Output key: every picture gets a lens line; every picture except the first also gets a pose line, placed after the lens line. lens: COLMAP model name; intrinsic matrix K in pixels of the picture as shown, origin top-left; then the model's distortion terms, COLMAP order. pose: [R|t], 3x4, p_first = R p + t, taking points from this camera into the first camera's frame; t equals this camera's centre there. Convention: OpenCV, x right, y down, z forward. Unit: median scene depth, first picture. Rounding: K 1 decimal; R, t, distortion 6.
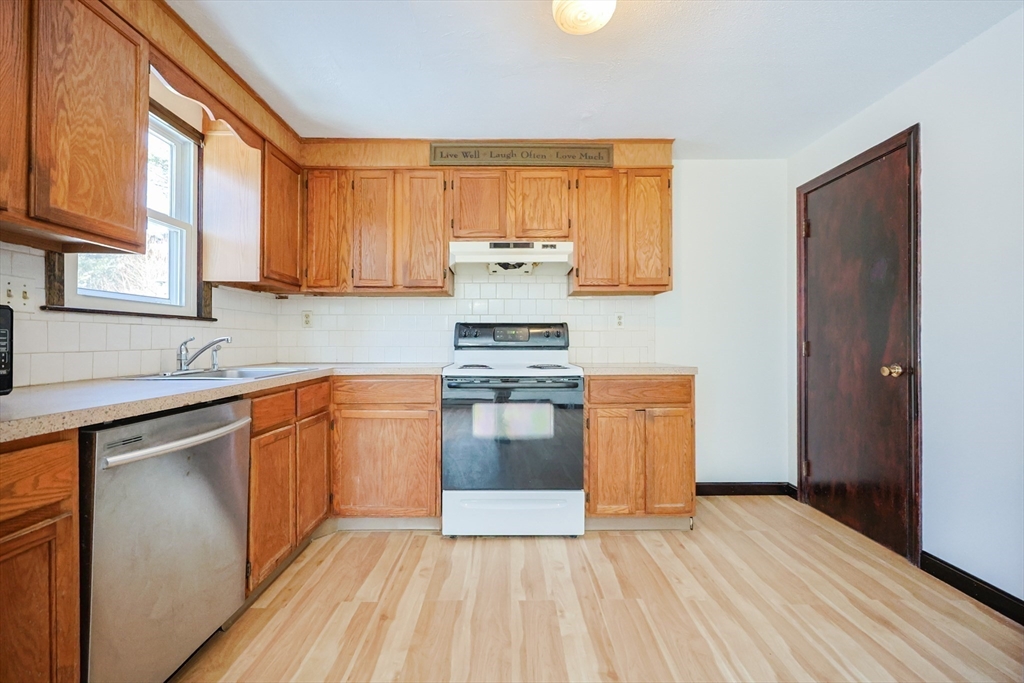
lens RADIAL K [[471.7, 0, 533.1], [0, 471.7, 342.0], [0, 0, 1]] dist [-0.000295, -0.000281]
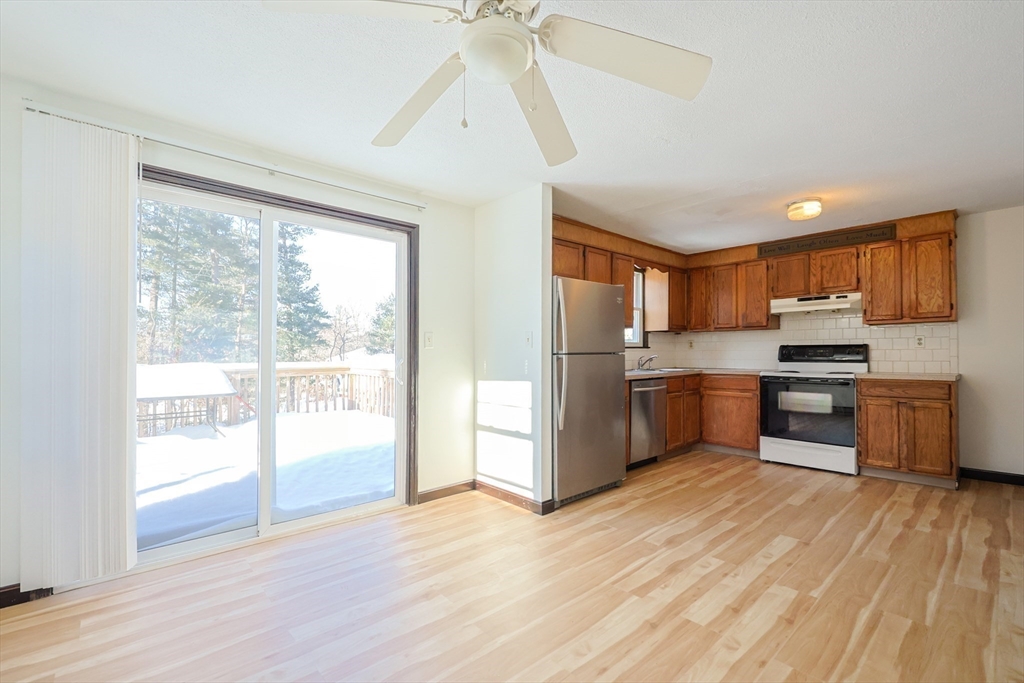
lens RADIAL K [[440.7, 0, 476.1], [0, 440.7, 350.7], [0, 0, 1]] dist [0.000010, 0.000006]
pose [[0.602089, -0.008469, -0.798384, 0.523246], [0.004245, 0.999964, -0.007406, -0.019124], [0.798418, 0.001070, 0.602103, -0.954185]]
